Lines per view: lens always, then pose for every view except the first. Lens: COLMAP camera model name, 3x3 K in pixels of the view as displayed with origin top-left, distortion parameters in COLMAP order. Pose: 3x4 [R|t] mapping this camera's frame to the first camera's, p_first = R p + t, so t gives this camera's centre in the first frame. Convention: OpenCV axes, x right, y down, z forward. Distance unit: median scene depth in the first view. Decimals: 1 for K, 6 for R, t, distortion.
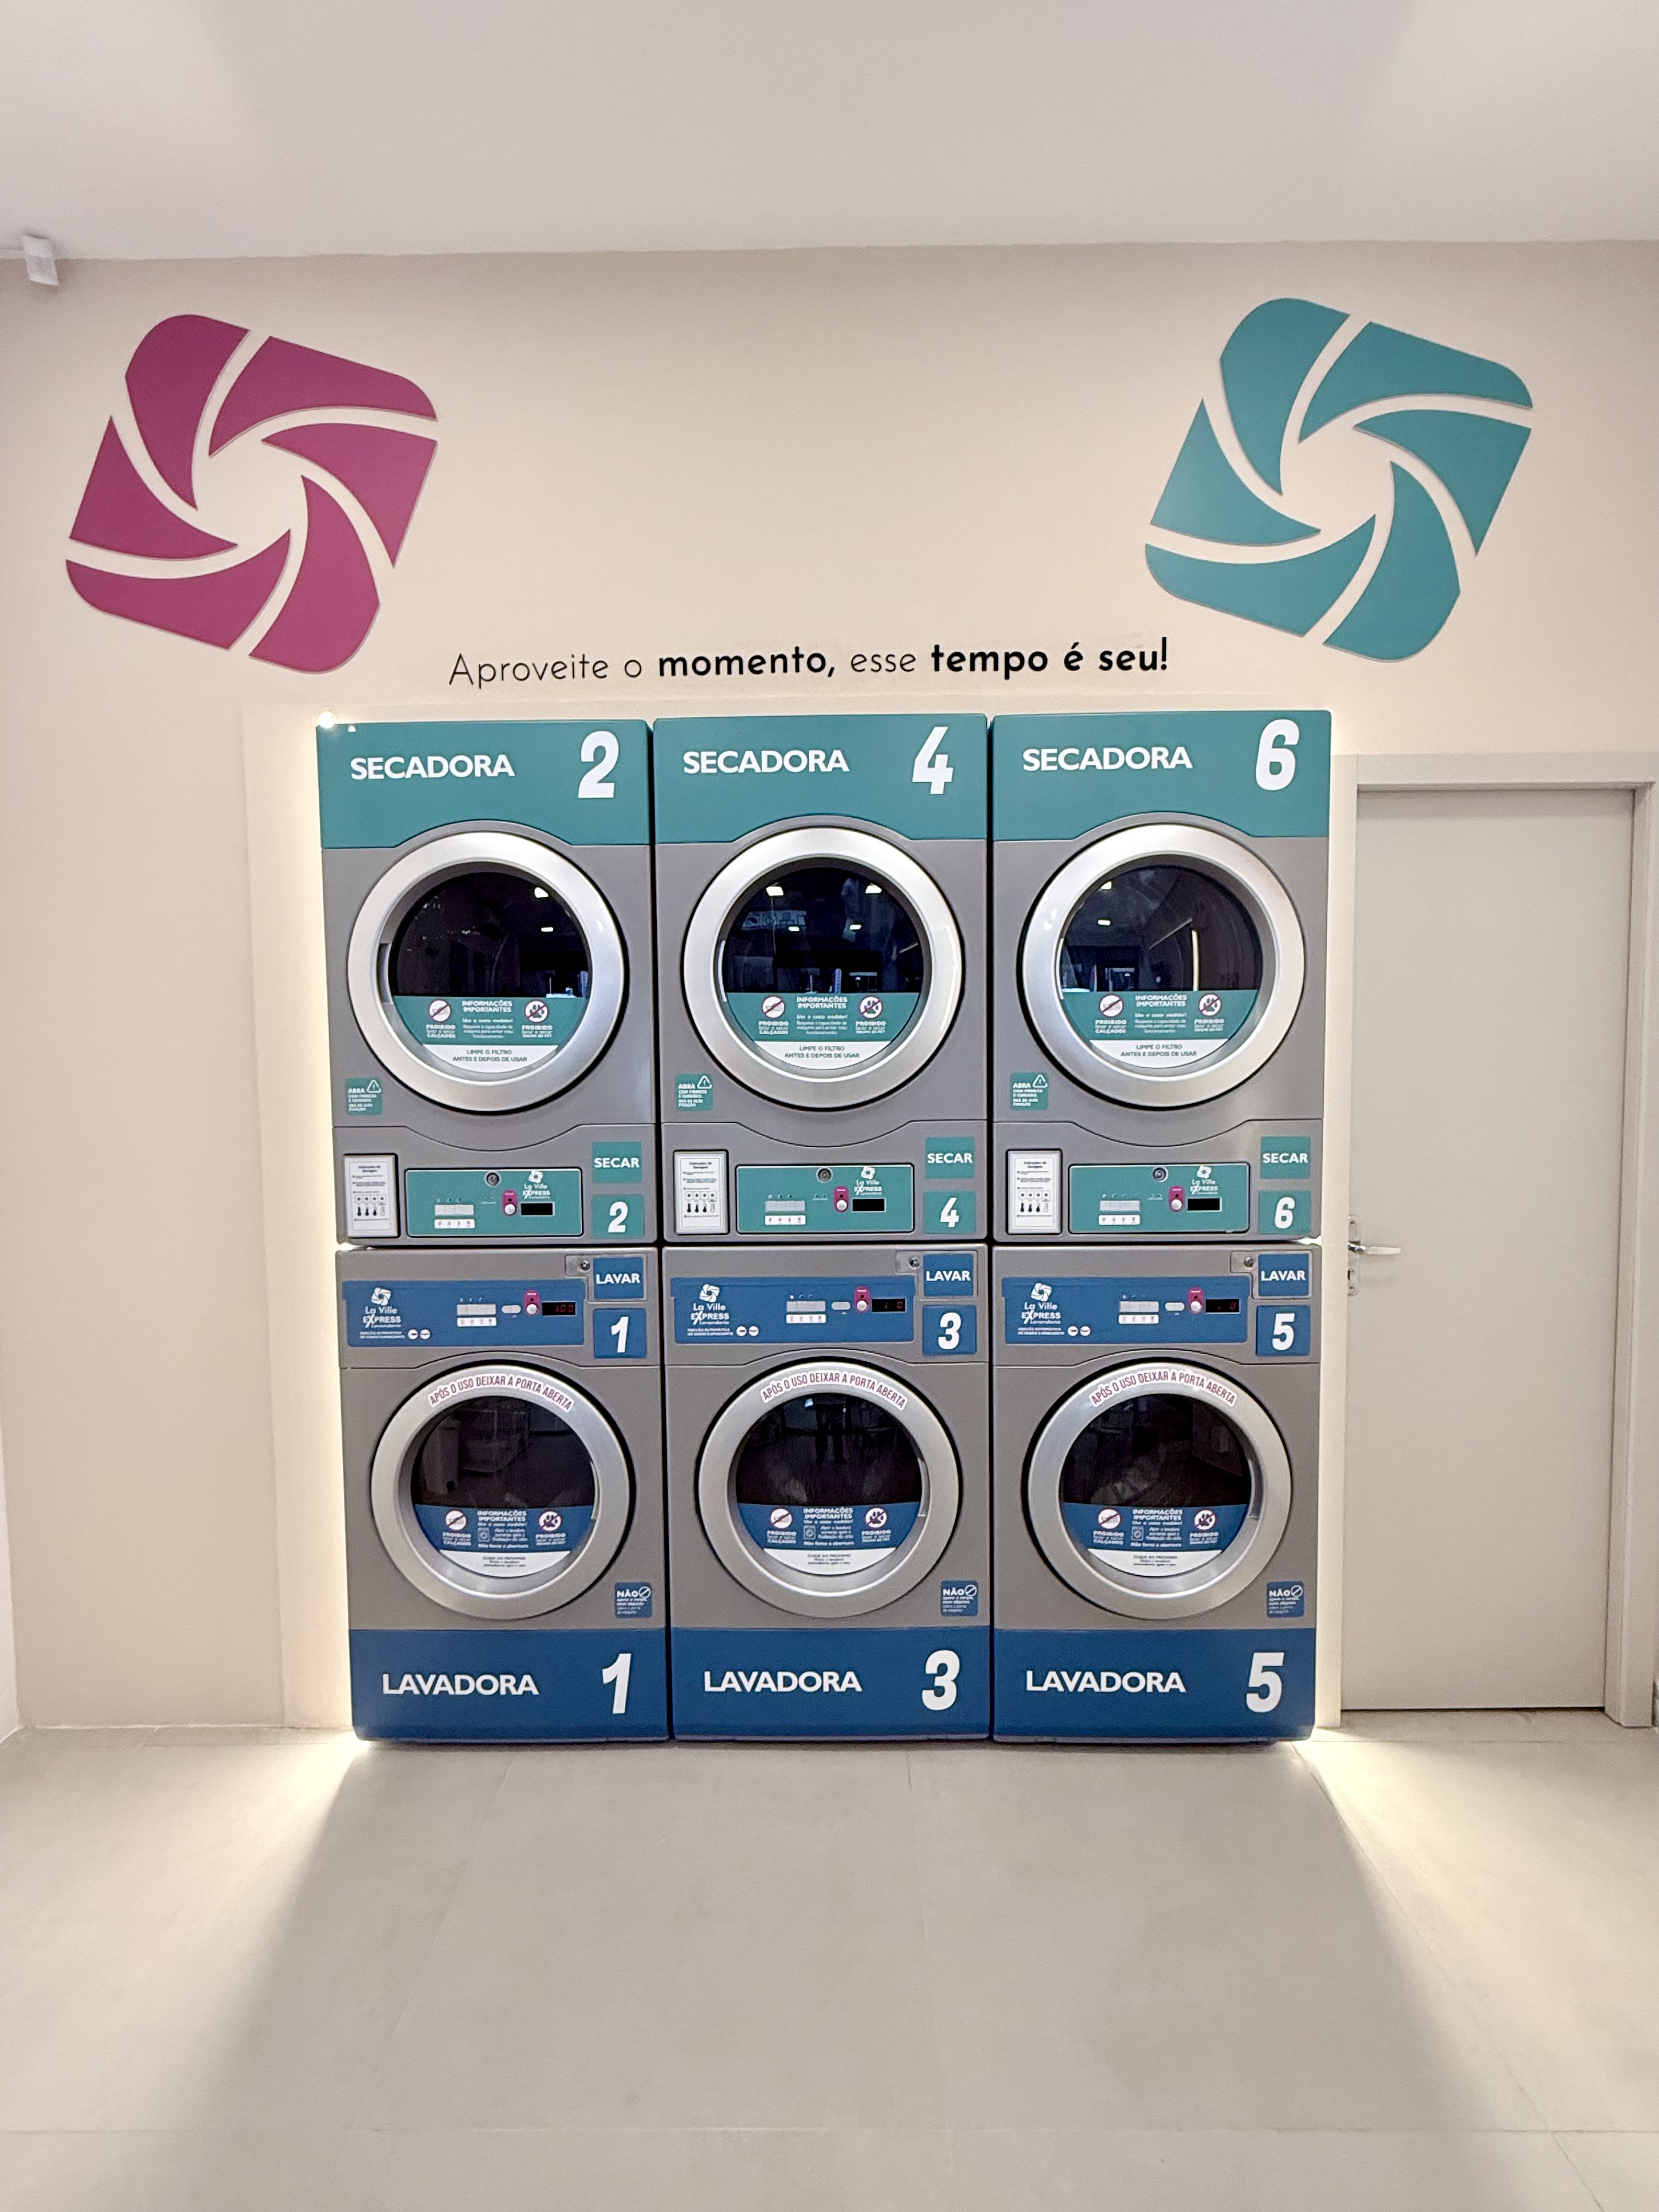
lens RADIAL K [[1077.6, 0, 829.5], [0, 1077.6, 1106.0], [0, 0, 1]] dist [-0.000912, -0.000095]
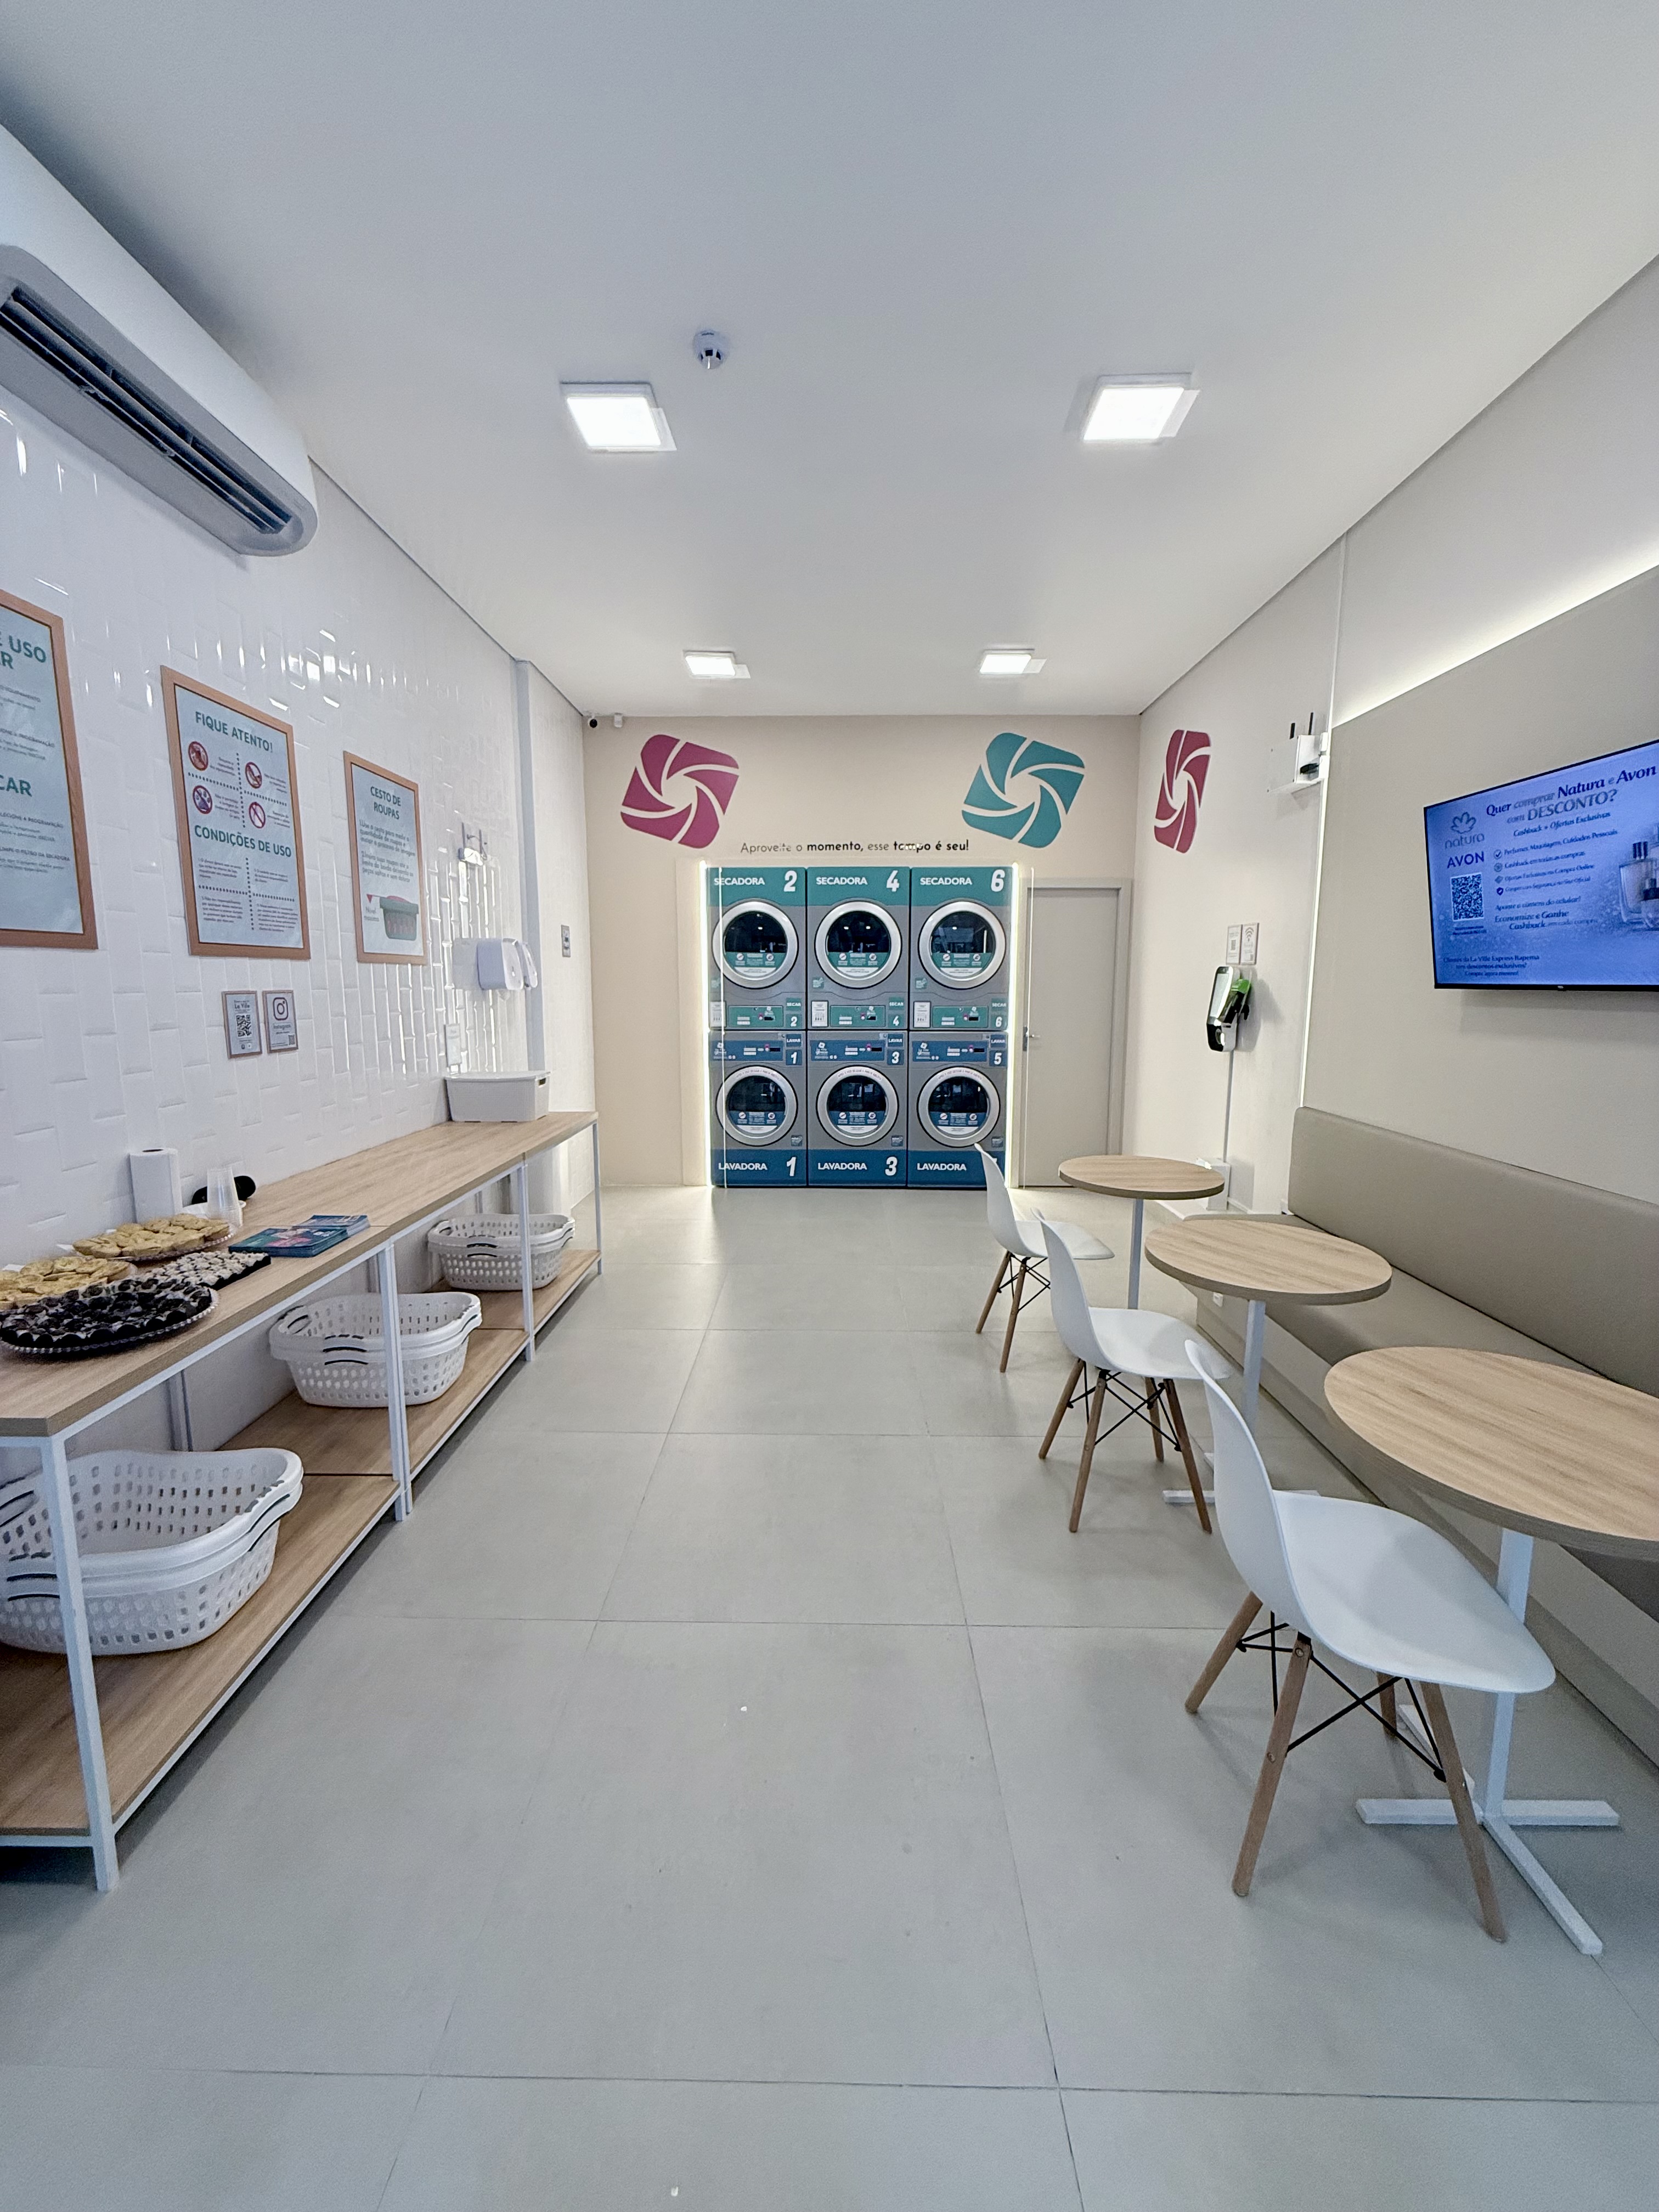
lens RADIAL K [[892.0, 0, 829.5], [0, 892.0, 1106.0], [0, 0, 1]] dist [-0.001719, 0.000019]
pose [[0.999854, 0.012420, -0.011761, -0.054287], [-0.011526, 0.997246, 0.073270, 0.159437], [0.012638, -0.073123, 0.997243, -1.702228]]
